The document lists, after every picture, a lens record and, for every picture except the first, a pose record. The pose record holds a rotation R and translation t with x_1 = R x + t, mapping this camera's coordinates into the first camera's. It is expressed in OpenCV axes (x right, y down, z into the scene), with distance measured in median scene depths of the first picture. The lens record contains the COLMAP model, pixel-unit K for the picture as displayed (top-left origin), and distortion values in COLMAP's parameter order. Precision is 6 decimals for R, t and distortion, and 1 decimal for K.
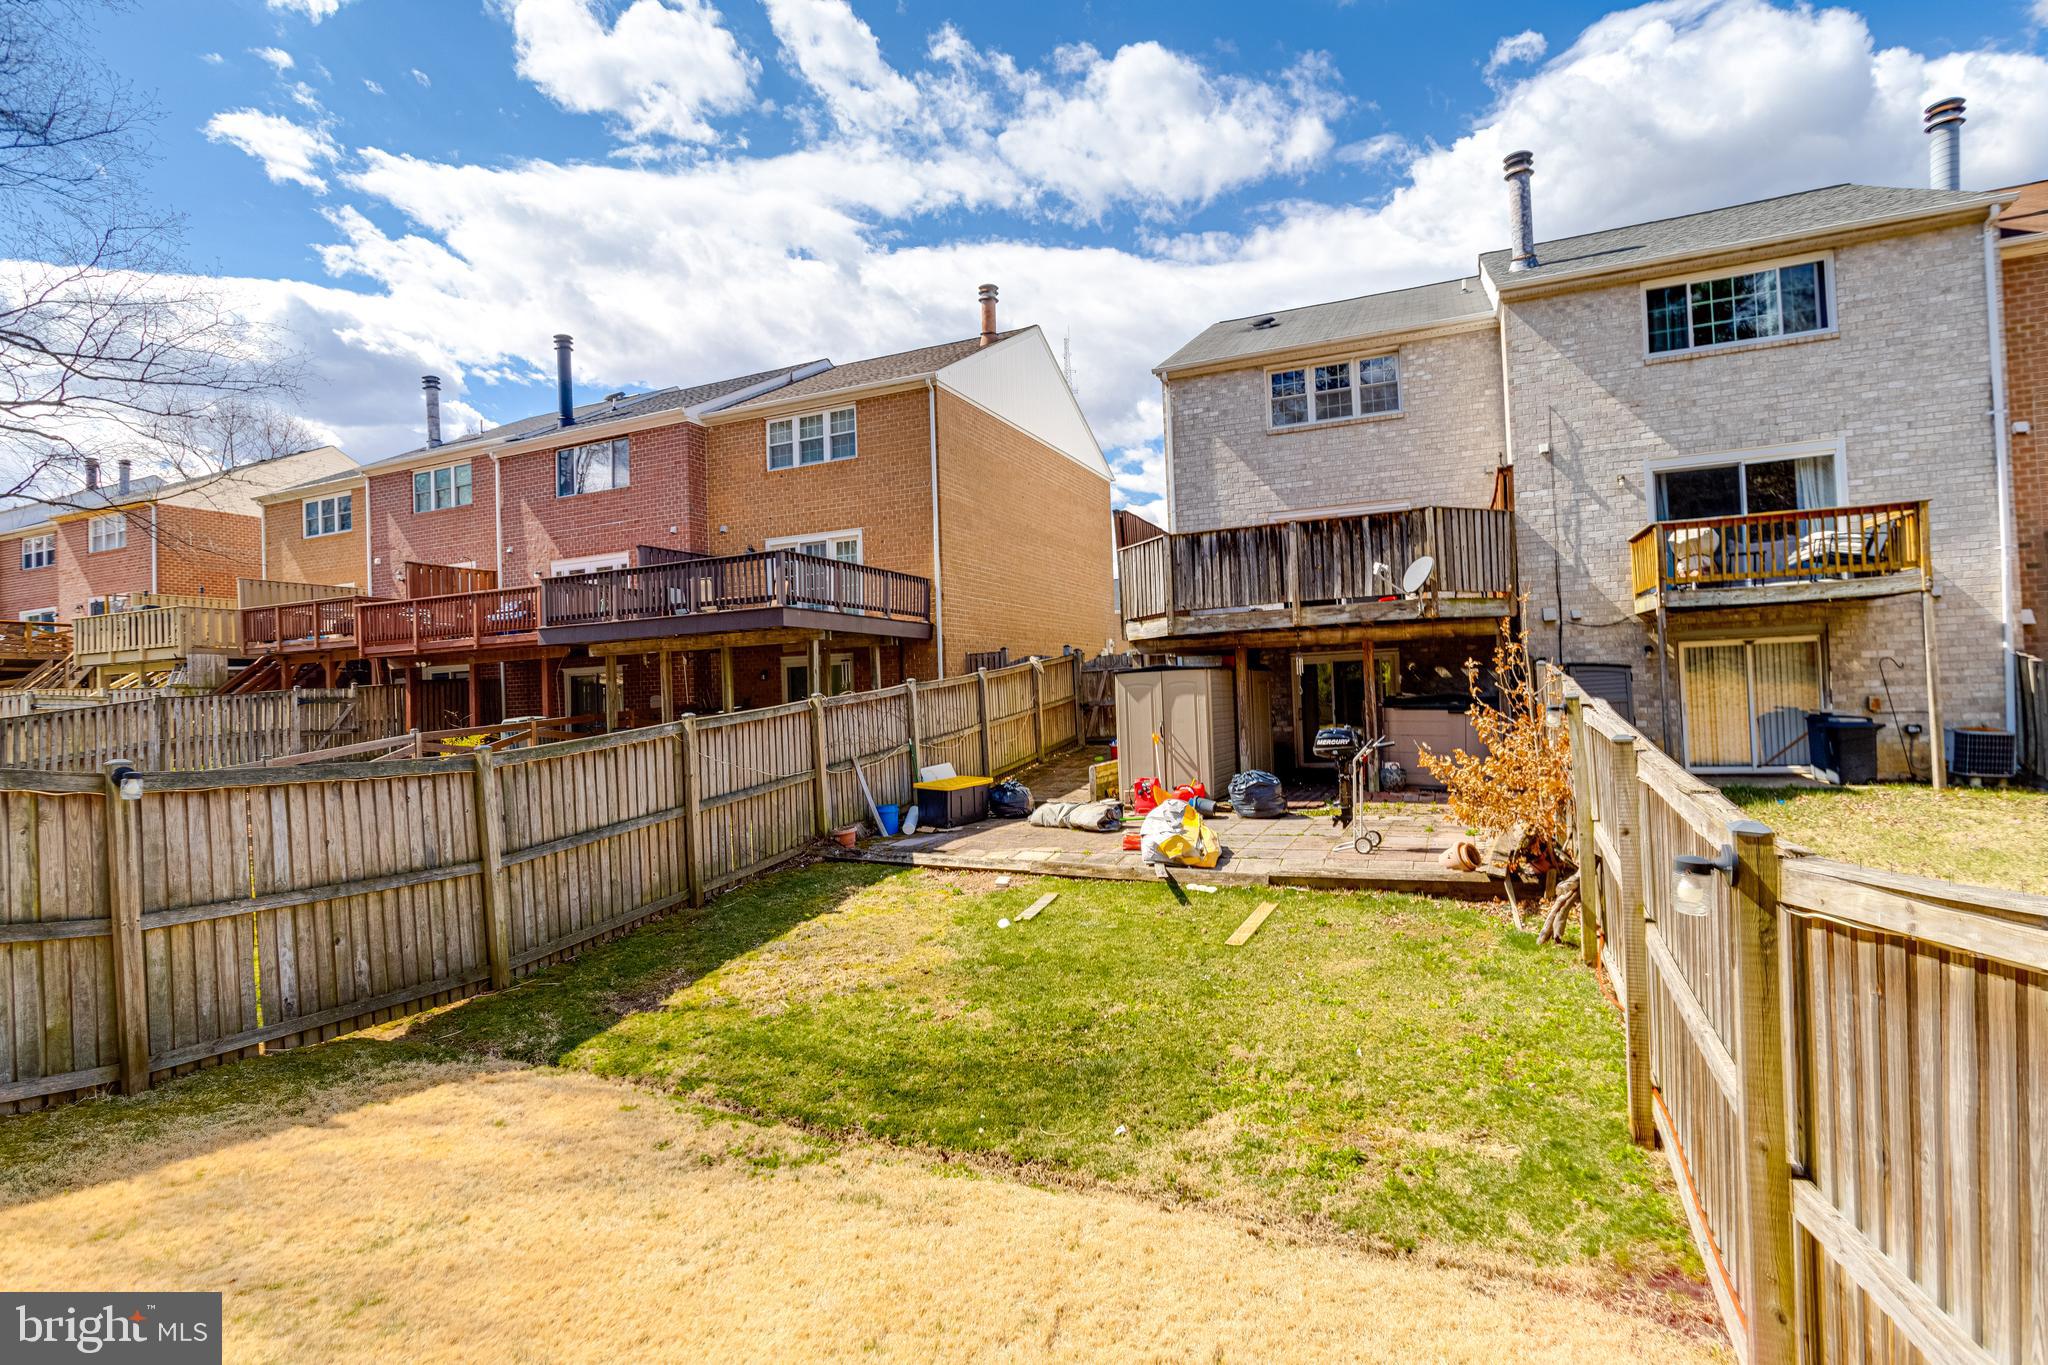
lens RADIAL K [[1005.0, 0, 1024.4], [0, 1005.0, 687.1], [0, 0, 1]] dist [-0.034575, 0.006576]
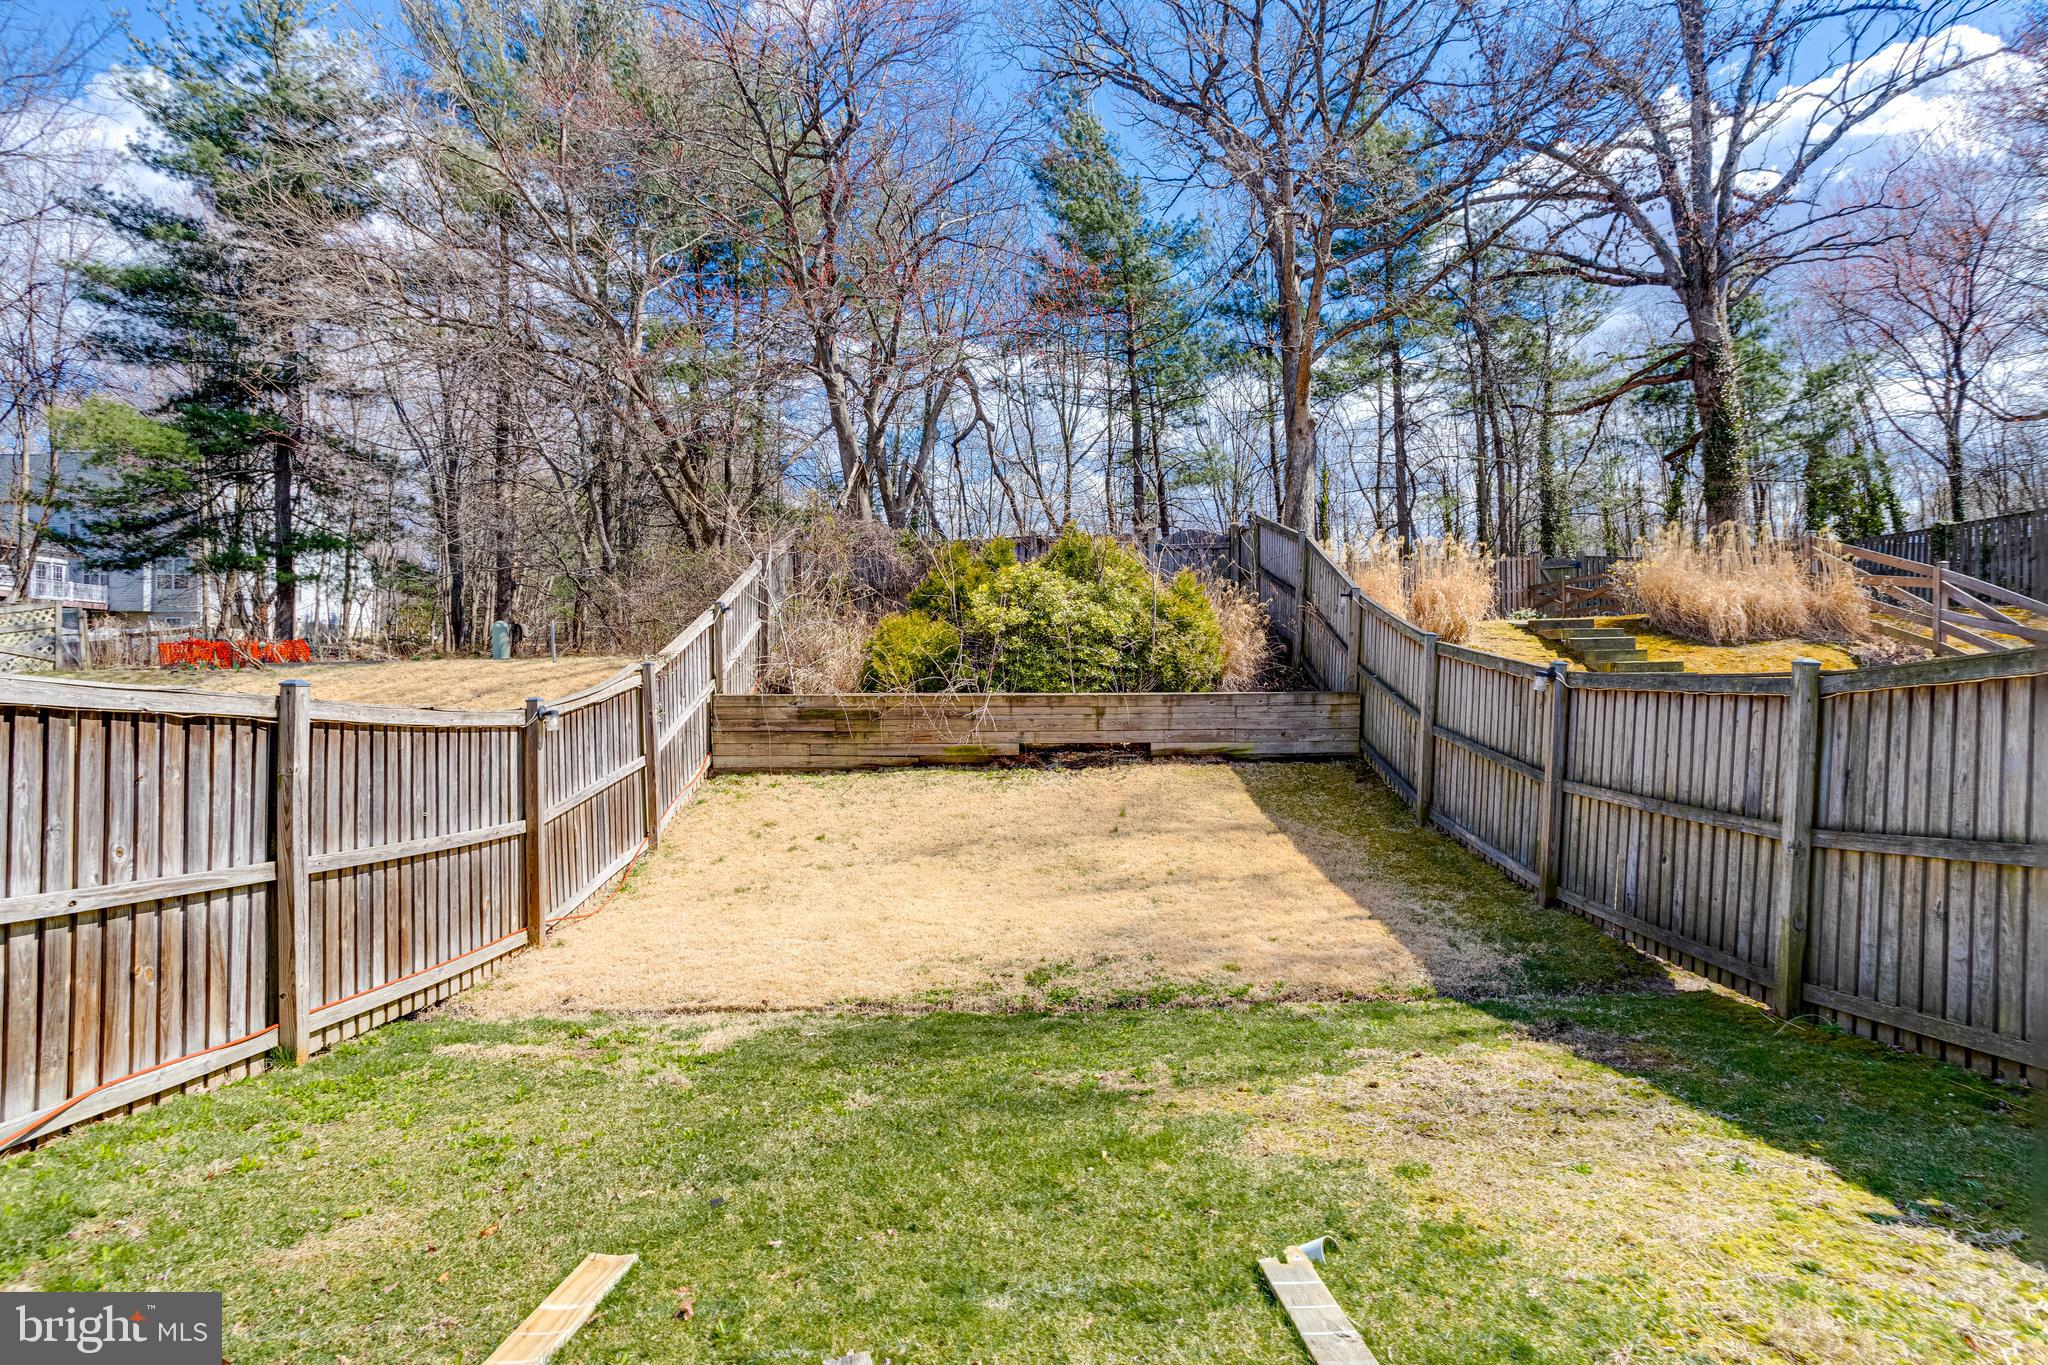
lens RADIAL K [[1005.0, 0, 1024.9], [0, 1005.0, 694.5], [0, 0, 1]] dist [-0.034575, 0.006576]
pose [[-0.910263, 0.046289, -0.411434, 0.204638], [0.046685, 0.998868, 0.009094, 0.049511], [0.411389, -0.010930, -0.911394, 1.325675]]
